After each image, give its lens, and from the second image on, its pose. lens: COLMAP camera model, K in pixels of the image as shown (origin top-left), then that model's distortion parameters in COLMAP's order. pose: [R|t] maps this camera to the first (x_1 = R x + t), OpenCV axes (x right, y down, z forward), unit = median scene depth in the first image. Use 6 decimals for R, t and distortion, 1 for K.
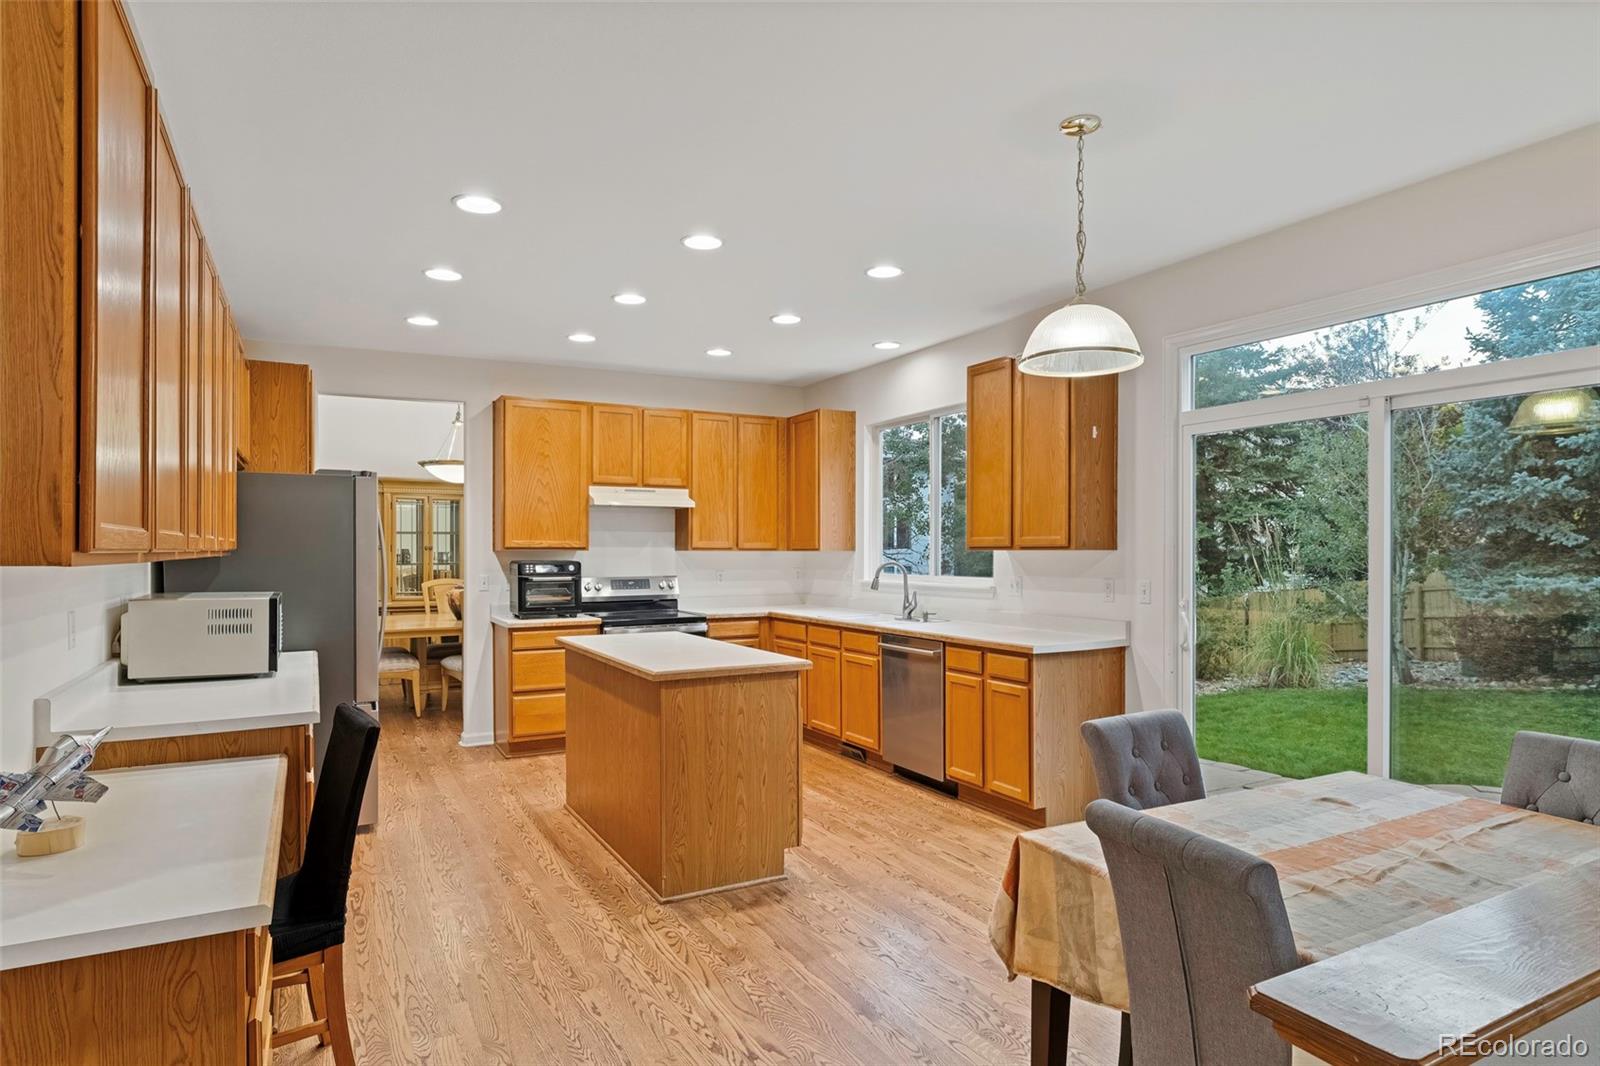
lens RADIAL K [[898.8, 0, 798.7], [0, 898.8, 547.7], [0, 0, 1]] dist [-0.003663, -0.000057]
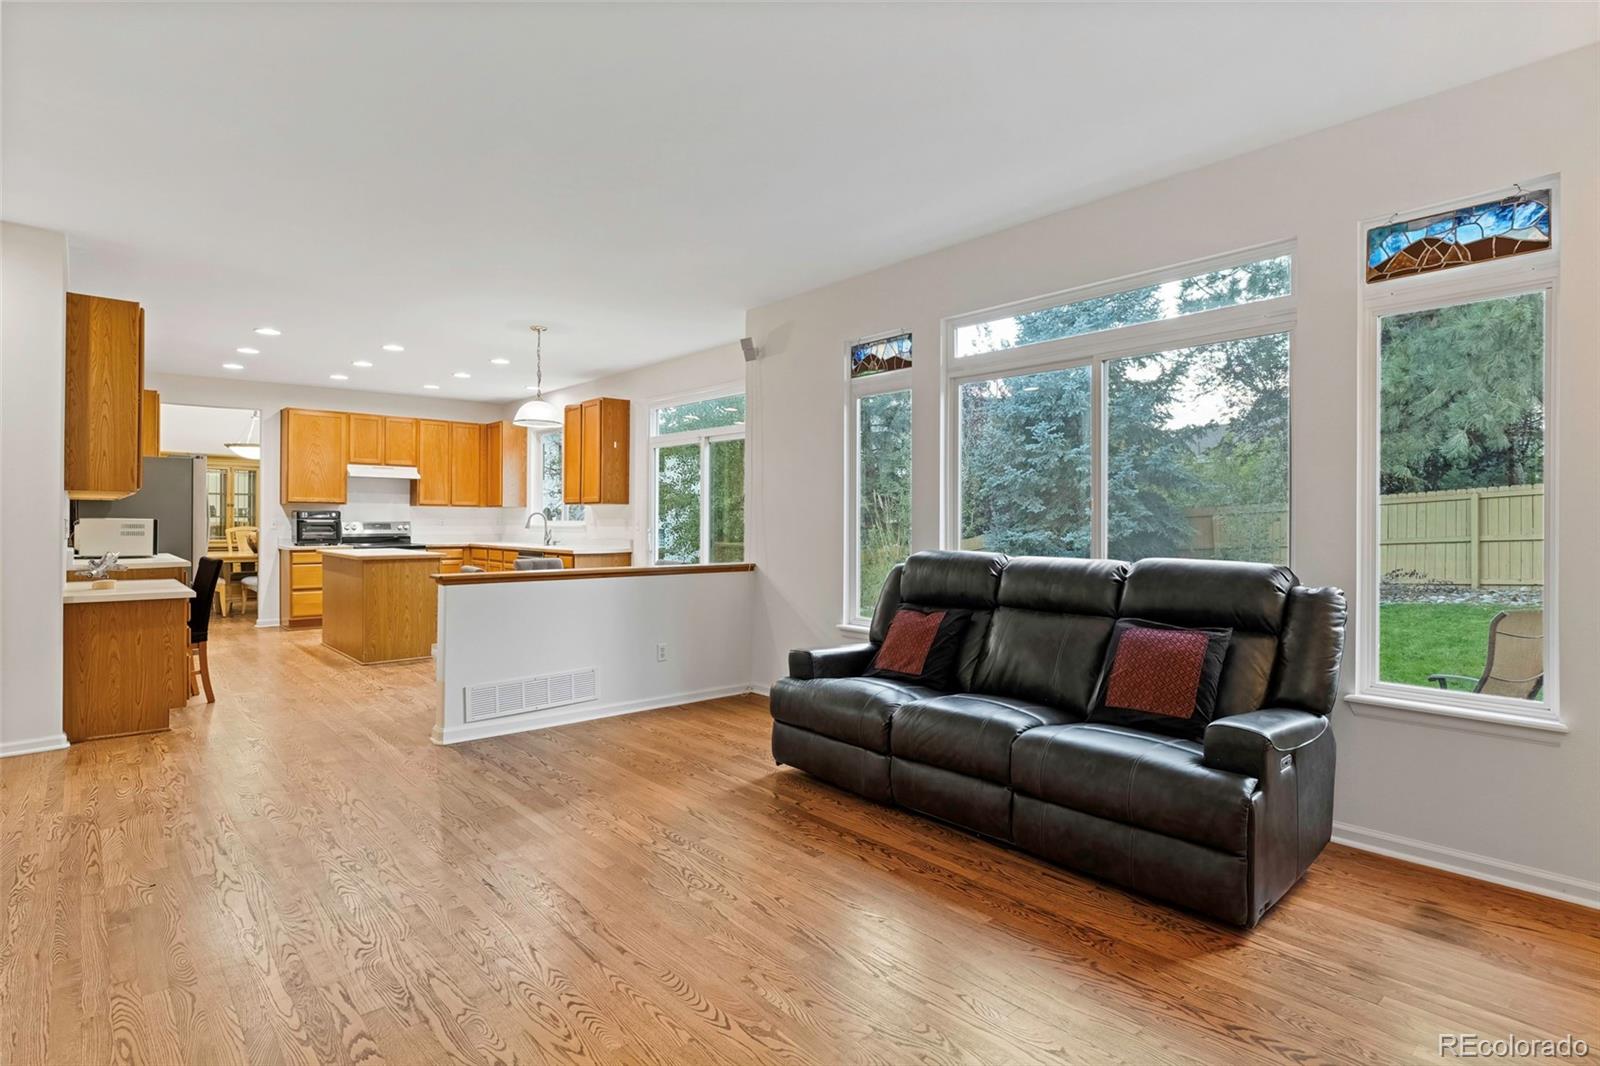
lens RADIAL K [[816.3, 0, 800.0], [0, 816.3, 518.5], [0, 0, 1]] dist [0.014779, -0.018861]
pose [[0.974335, 0.006702, 0.225003, 0.227530], [-0.006599, 0.999977, -0.001212, 0.024502], [-0.225006, -0.000304, 0.974357, -0.609887]]
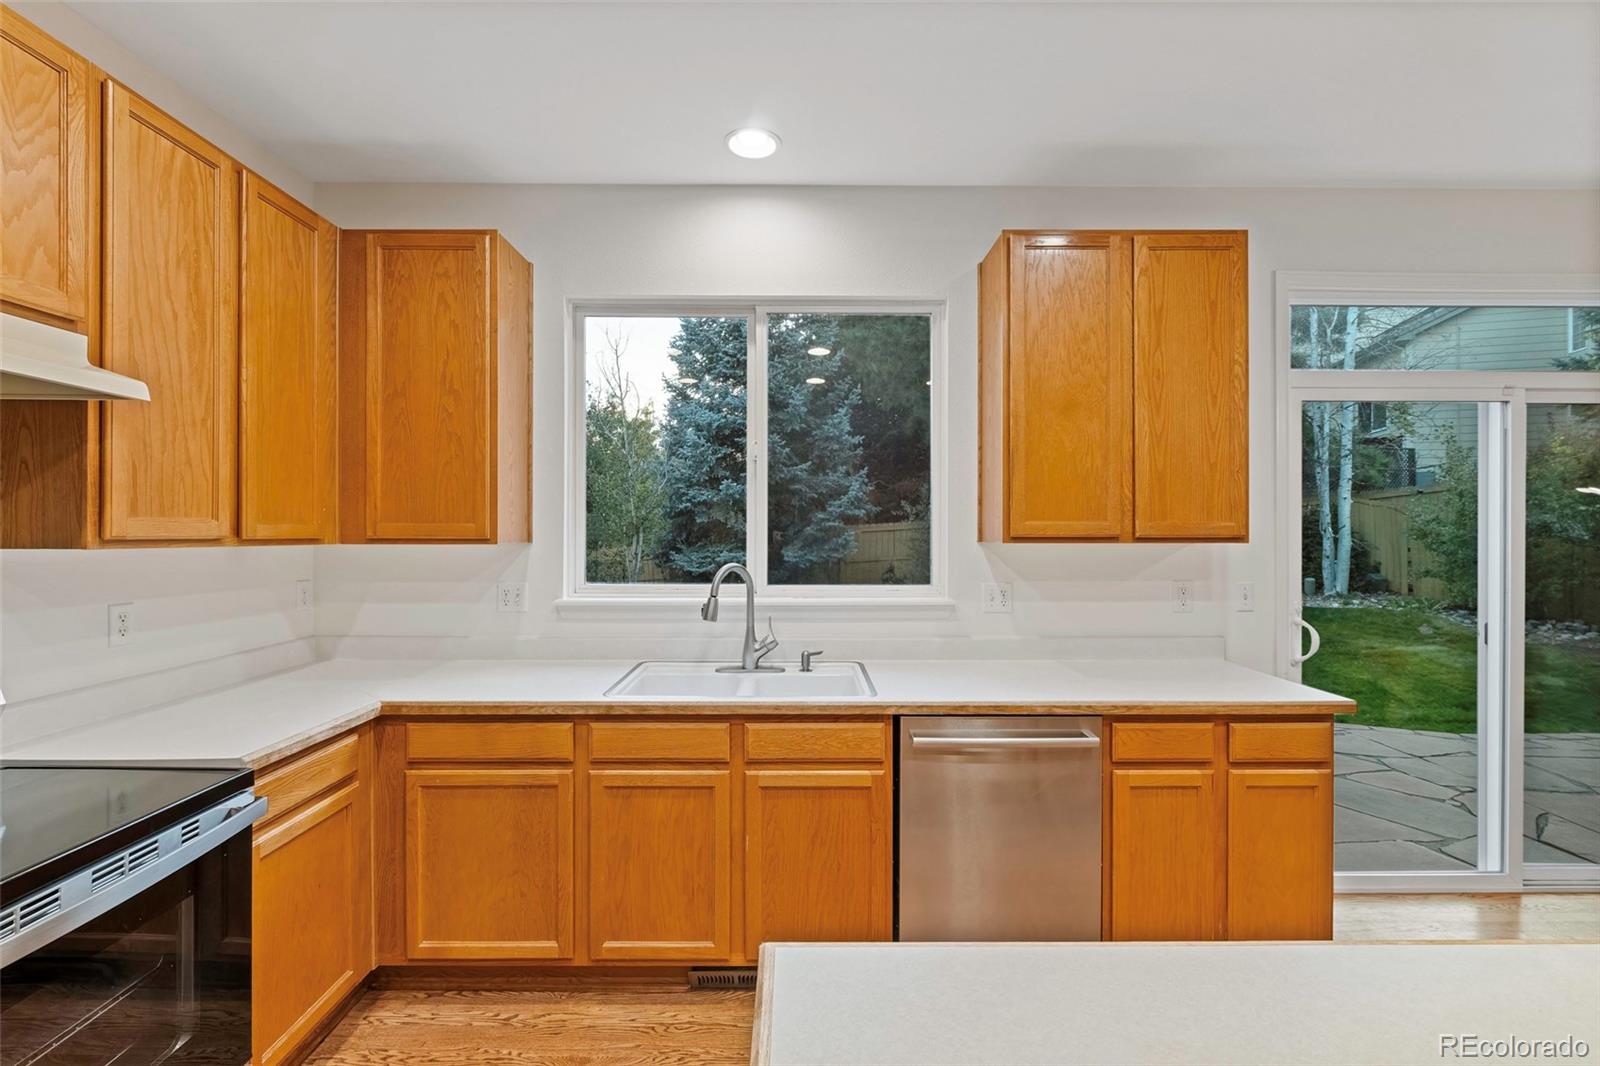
lens RADIAL K [[701.0, 0, 800.0], [0, 701.0, 533.0], [0, 0, 1]] dist [-0.004562, -0.000998]
pose [[0.474679, -0.000163, 0.880159, -0.221937], [-0.002518, 0.999996, 0.001543, -0.003099], [-0.880155, -0.002949, 0.474677, 0.728662]]
